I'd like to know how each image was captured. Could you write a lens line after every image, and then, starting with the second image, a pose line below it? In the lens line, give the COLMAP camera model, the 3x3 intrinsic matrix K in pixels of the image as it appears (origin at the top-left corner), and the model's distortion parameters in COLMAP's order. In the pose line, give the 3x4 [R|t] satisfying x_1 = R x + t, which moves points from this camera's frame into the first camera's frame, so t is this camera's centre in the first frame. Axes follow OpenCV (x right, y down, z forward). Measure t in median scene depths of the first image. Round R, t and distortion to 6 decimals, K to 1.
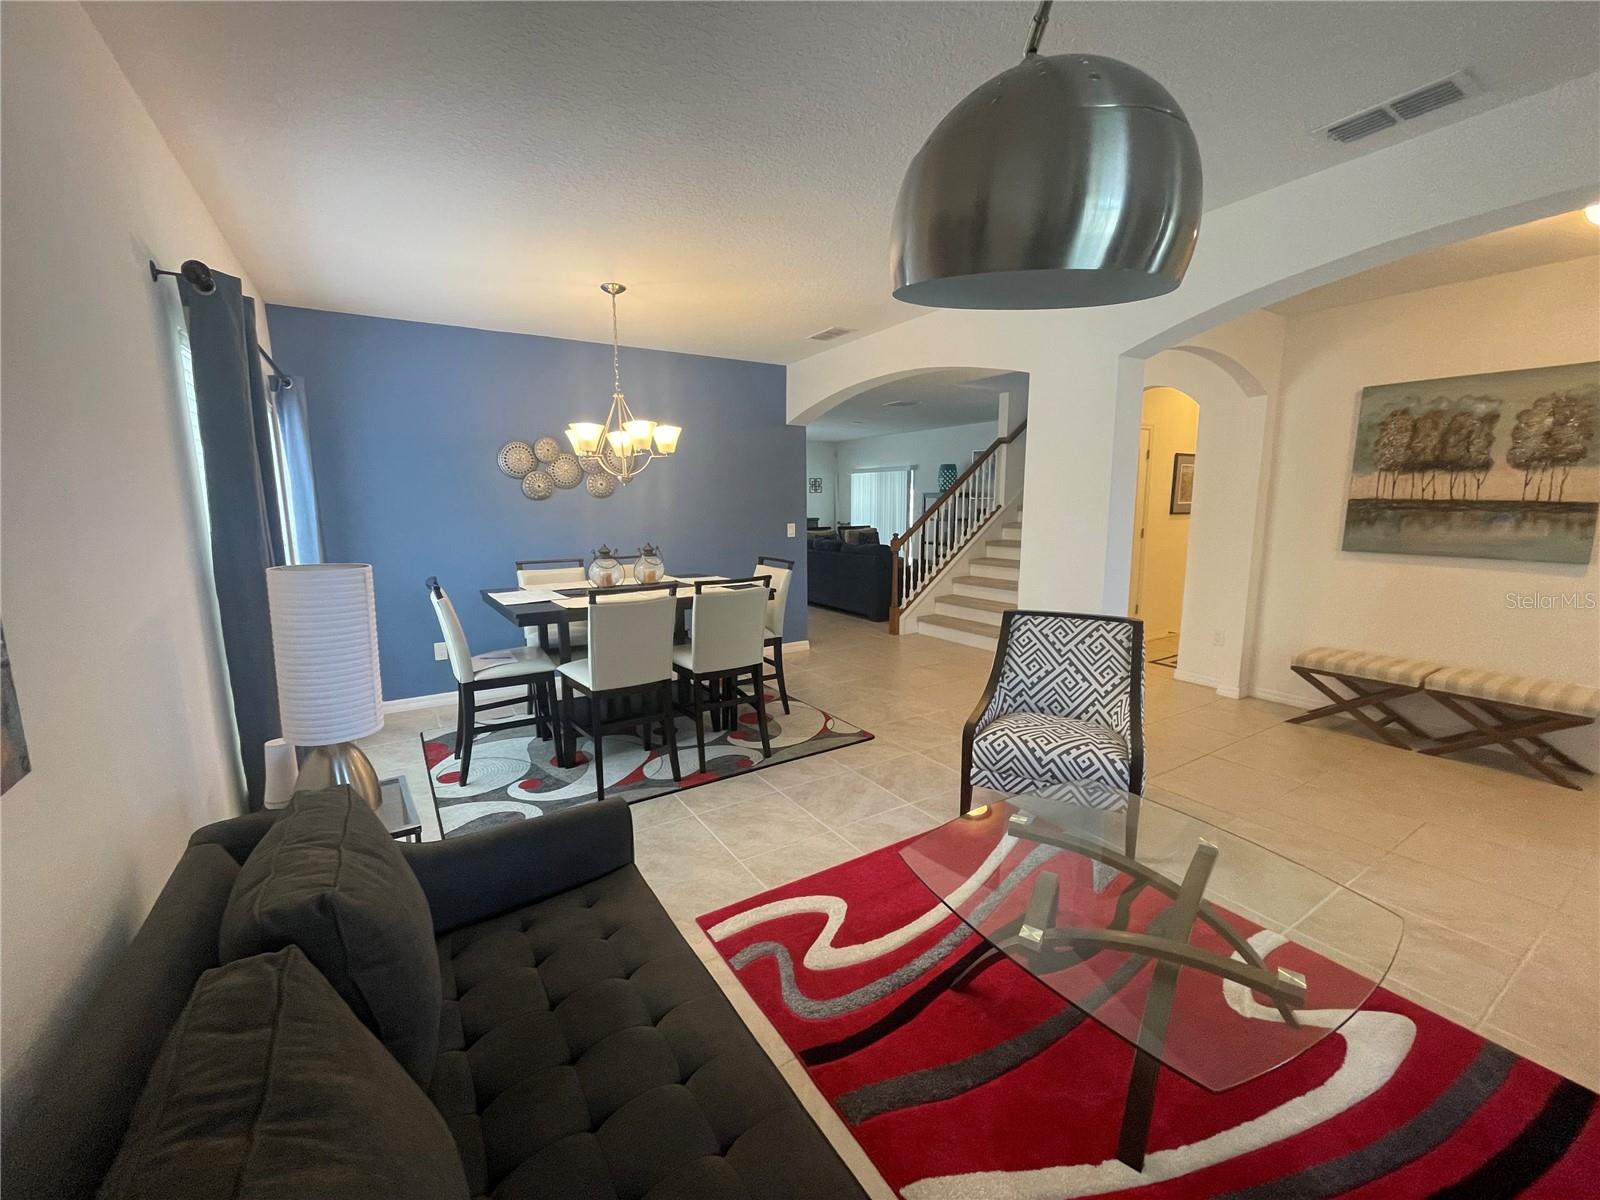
lens RADIAL K [[645.4, 0, 792.4], [0, 645.4, 598.0], [0, 0, 1]] dist [-0.000652, -0.000002]
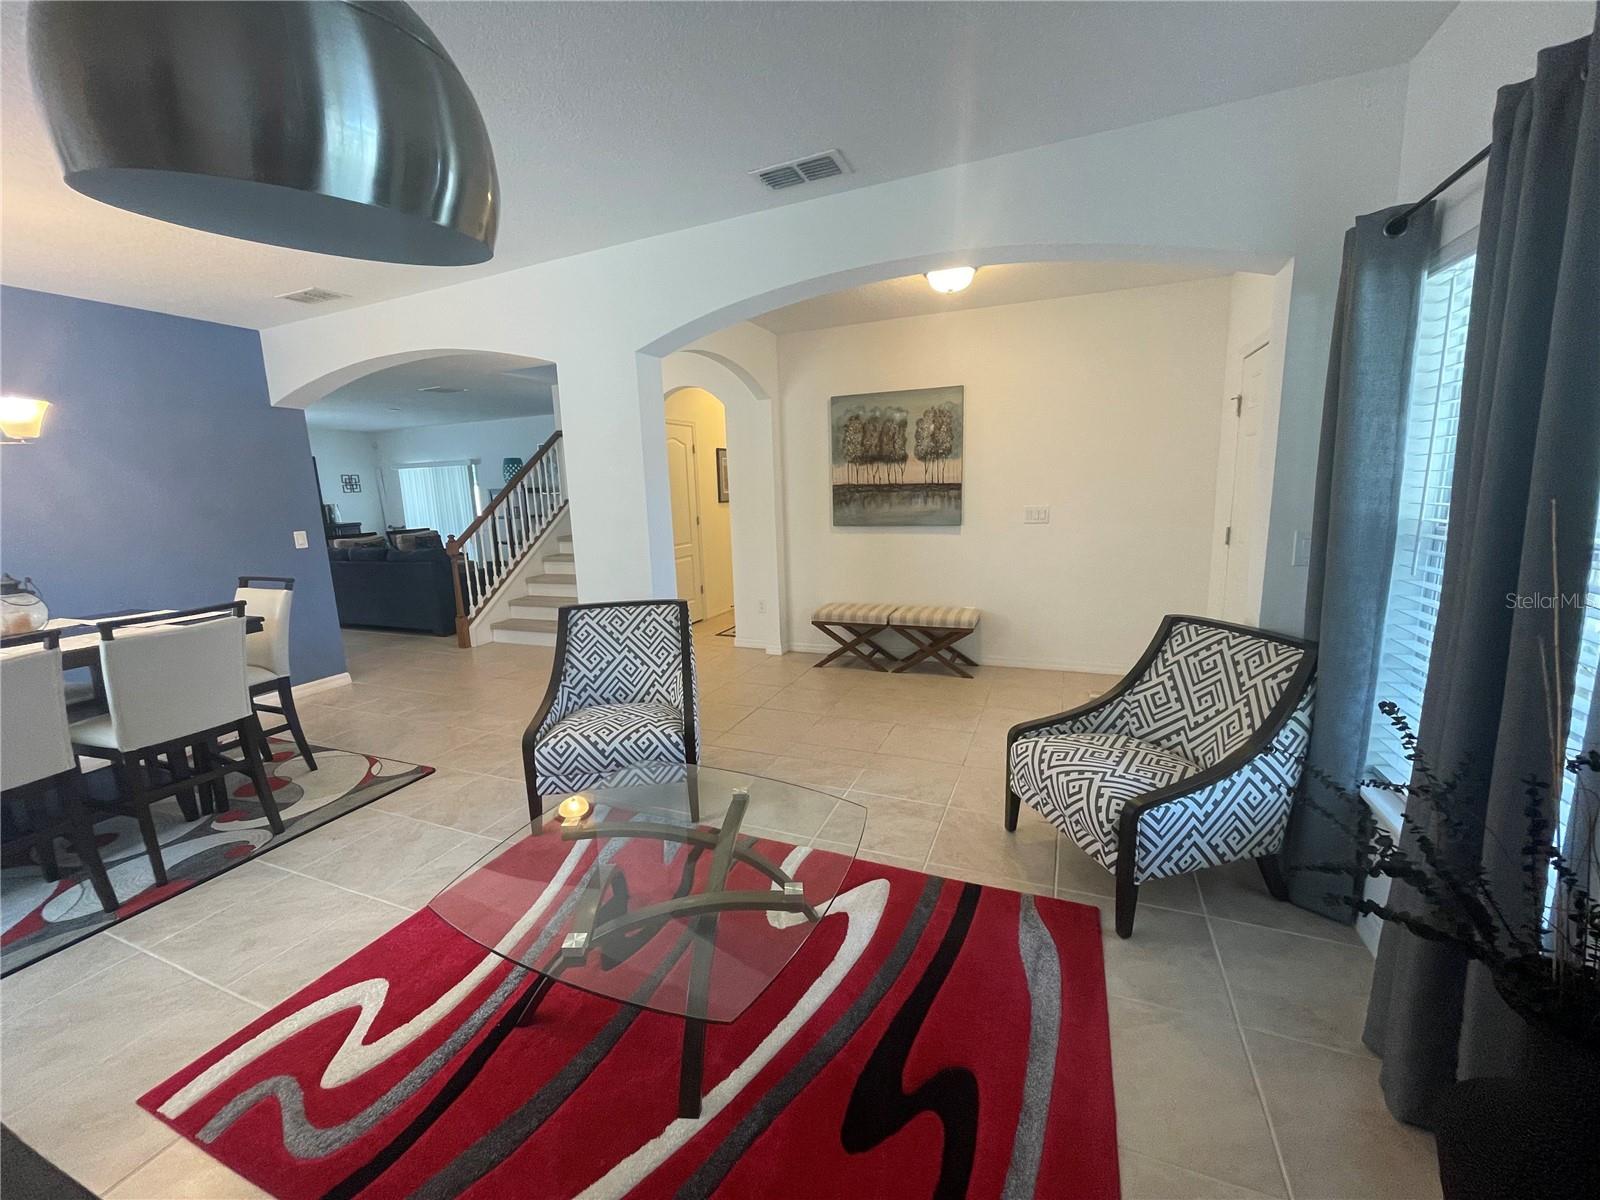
lens RADIAL K [[645.4, 0, 792.3], [0, 645.4, 596.9], [0, 0, 1]] dist [-0.000652, -0.000002]
pose [[0.819112, -0.119060, 0.561142, 0.070786], [0.116021, 0.992392, 0.041201, 0.004509], [-0.561778, 0.031356, 0.826694, 0.002653]]
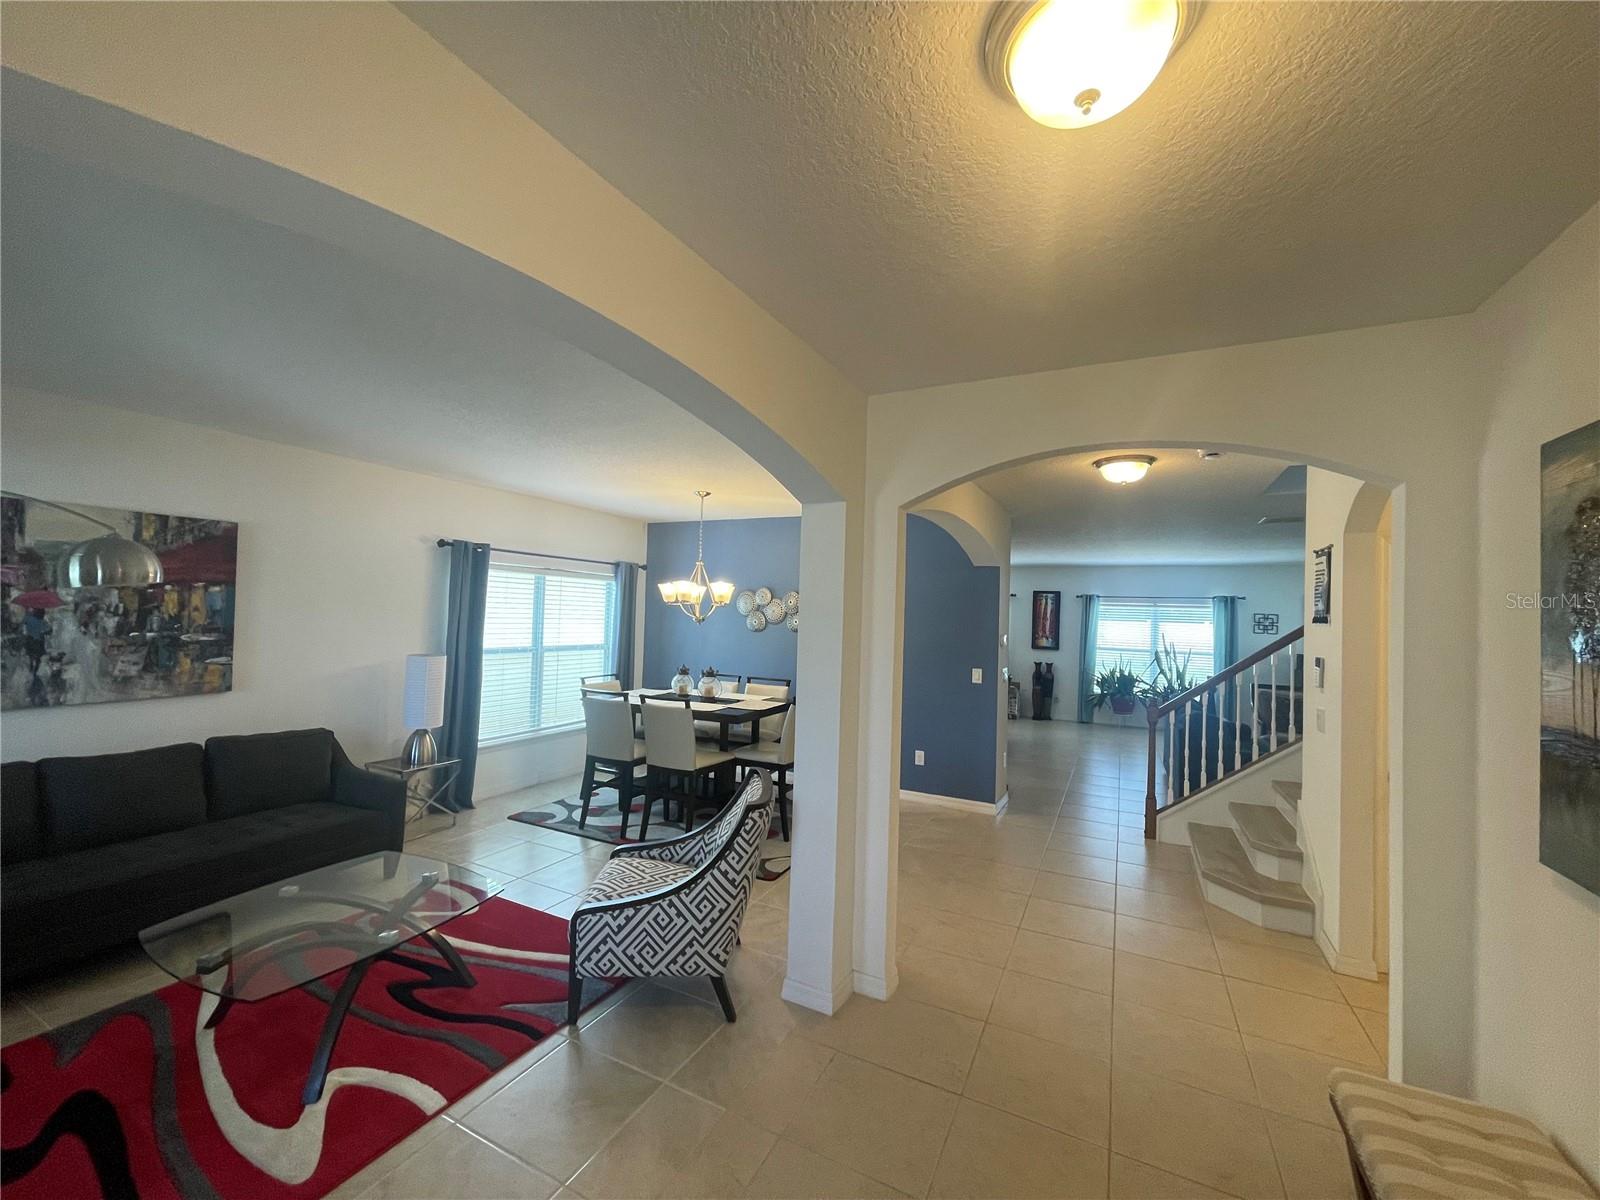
lens RADIAL K [[645.4, 0, 792.6], [0, 645.4, 598.8], [0, 0, 1]] dist [-0.000652, -0.000002]
pose [[0.504367, 0.001993, -0.863487, 1.170006], [-0.167123, 0.981314, -0.095352, -0.142489], [0.847162, 0.192401, 0.495276, 0.511871]]
